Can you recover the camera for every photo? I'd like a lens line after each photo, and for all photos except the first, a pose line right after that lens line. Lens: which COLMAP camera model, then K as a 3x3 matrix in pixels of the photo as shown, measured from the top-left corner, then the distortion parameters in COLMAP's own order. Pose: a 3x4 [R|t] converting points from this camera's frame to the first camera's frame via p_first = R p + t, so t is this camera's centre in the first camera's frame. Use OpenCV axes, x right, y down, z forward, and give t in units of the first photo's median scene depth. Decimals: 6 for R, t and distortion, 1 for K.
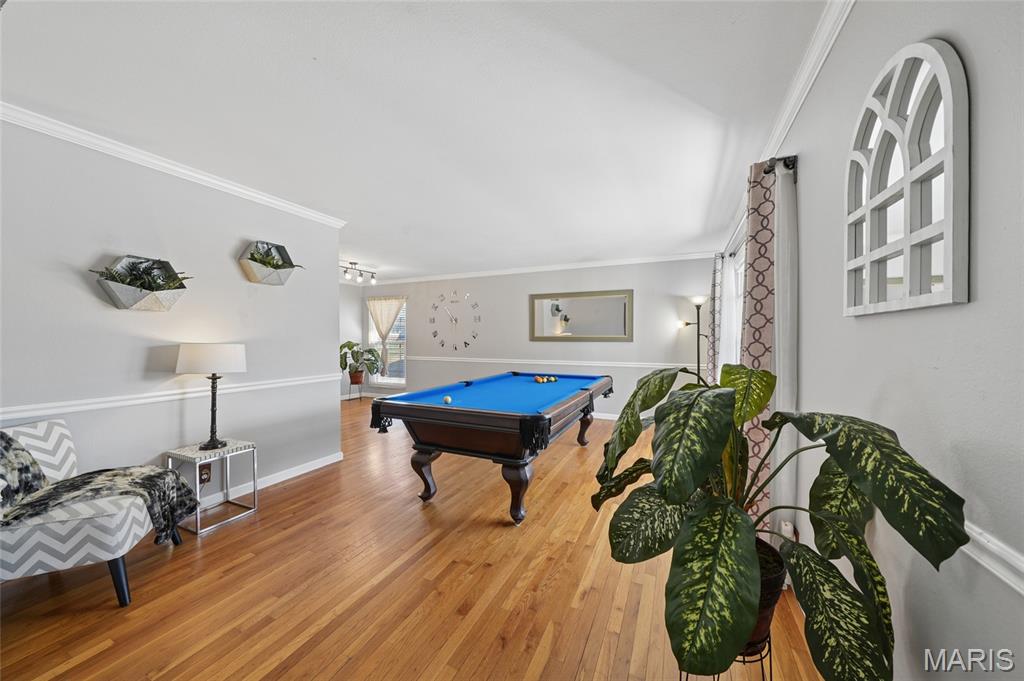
lens RADIAL K [[363.3, 0, 512.0], [0, 363.3, 340.5], [0, 0, 1]] dist [-0.000561, -0.000033]
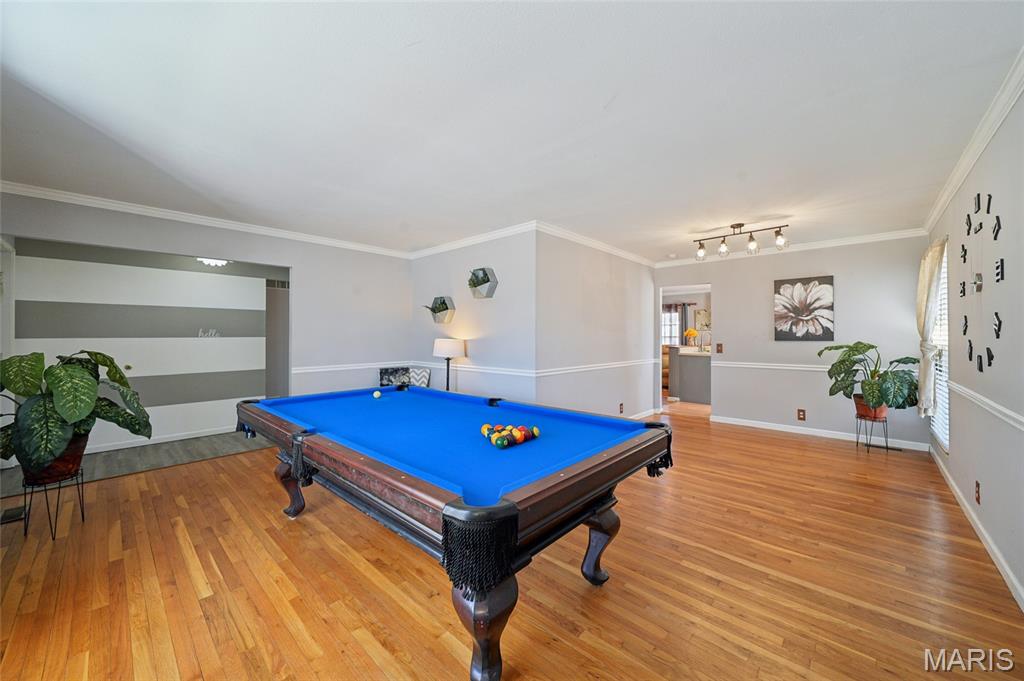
lens RADIAL K [[382.3, 0, 514.1], [0, 382.3, 335.9], [0, 0, 1]] dist [0.001936, 0.000112]
pose [[-0.306850, 0.001104, -0.951757, 0.305018], [-0.005502, 0.999981, 0.002934, -0.006166], [0.951742, 0.006137, -0.306838, 0.684792]]
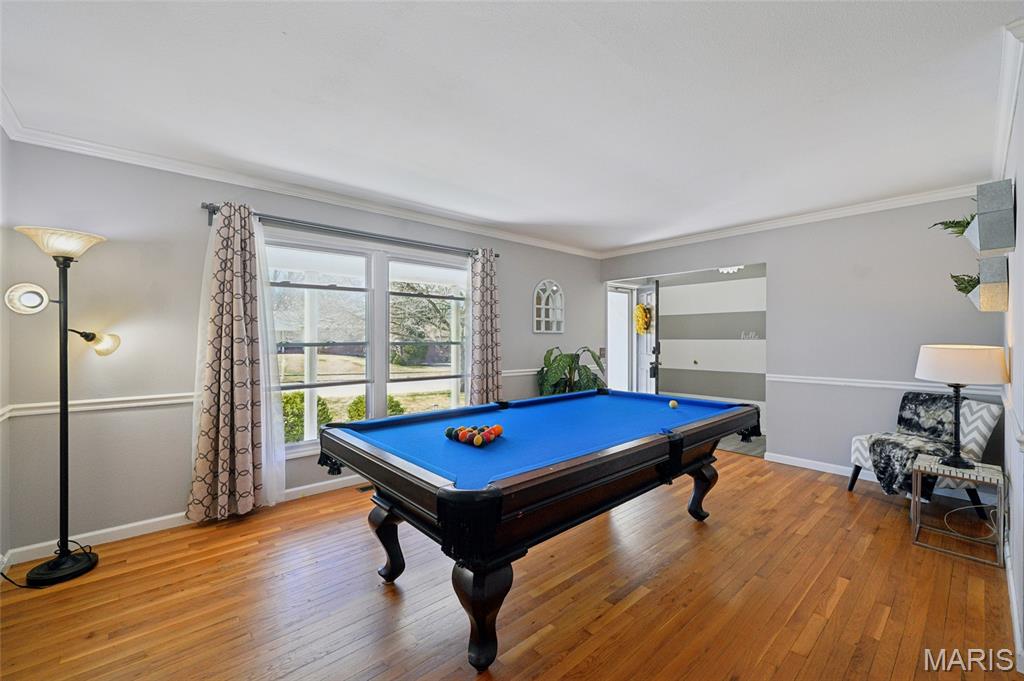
lens RADIAL K [[421.2, 0, 508.8], [0, 421.2, 335.7], [0, 0, 1]] dist [0.001748, 0.000481]
pose [[-0.905519, 0.007158, 0.424246, -0.104935], [0.003816, 0.999955, -0.008726, -0.002263], [-0.424289, -0.006283, -0.905505, 0.854832]]
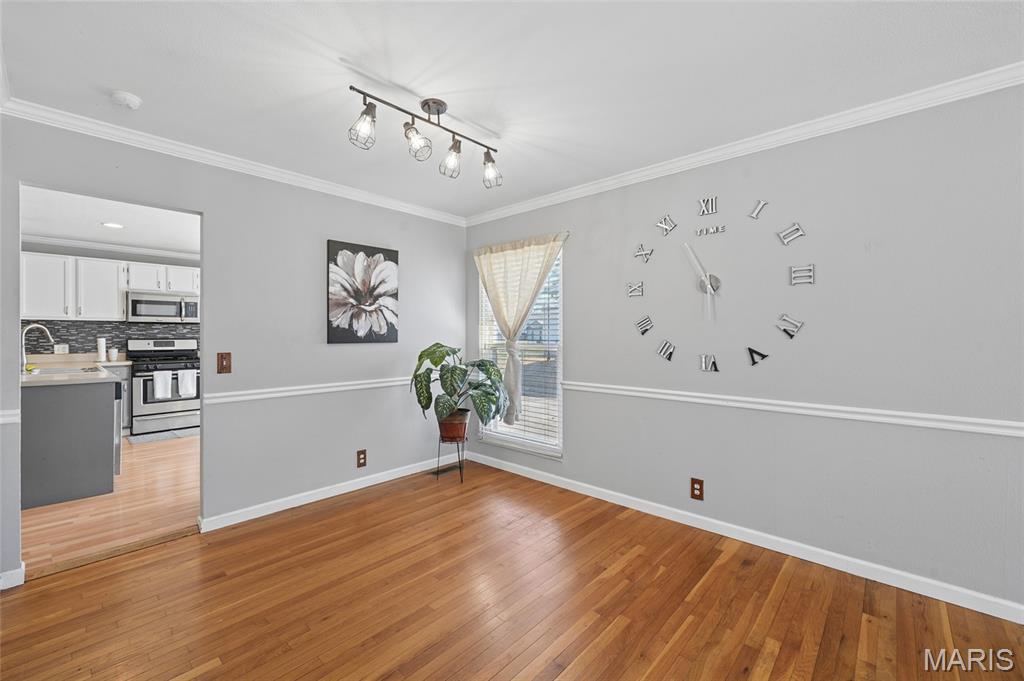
lens RADIAL K [[421.2, 0, 508.8], [0, 421.2, 335.7], [0, 0, 1]] dist [0.001748, 0.000481]
pose [[0.952030, 0.001643, -0.306001, -0.213755], [-0.003049, 0.999987, -0.004118, -0.005282], [0.305990, 0.004854, 0.952022, 0.550989]]
